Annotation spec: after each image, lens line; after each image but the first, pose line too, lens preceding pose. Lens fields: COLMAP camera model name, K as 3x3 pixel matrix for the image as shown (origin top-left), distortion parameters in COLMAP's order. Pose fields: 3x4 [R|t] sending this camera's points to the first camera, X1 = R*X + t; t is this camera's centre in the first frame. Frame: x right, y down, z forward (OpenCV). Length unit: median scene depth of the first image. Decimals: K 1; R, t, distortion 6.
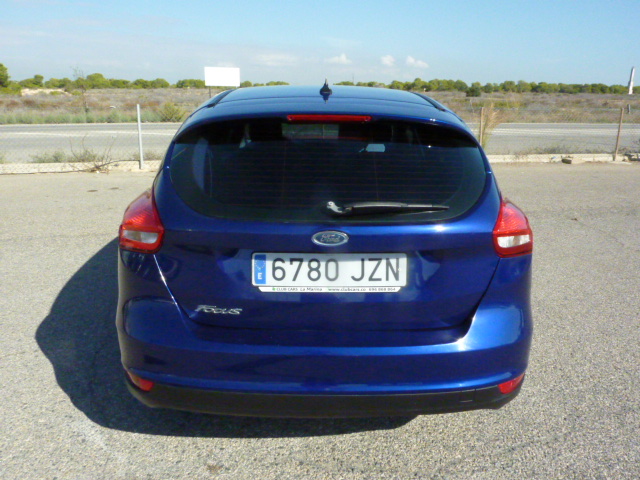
lens RADIAL K [[539.1, 0, 320.0], [0, 539.1, 240.0], [0, 0, 1]] dist [-0.012186, -0.015579]
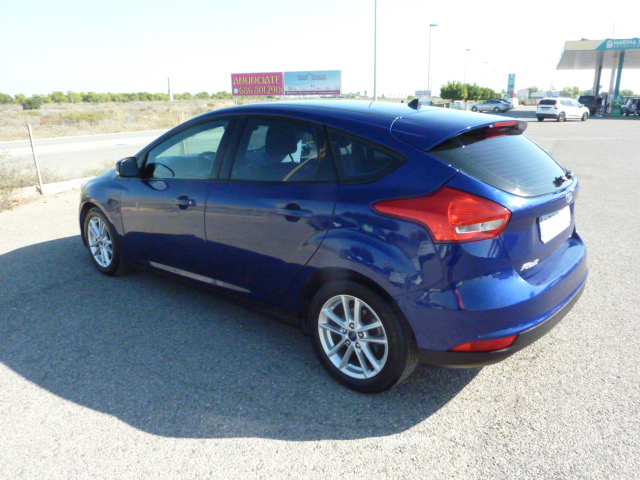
lens RADIAL K [[539.1, 0, 320.0], [0, 539.1, 240.0], [0, 0, 1]] dist [-0.012186, -0.015579]
pose [[0.608507, -0.223582, 0.761400, -0.165689], [0.235418, 0.967156, 0.095856, -0.019710], [-0.757824, 0.120919, 0.641156, 0.057283]]
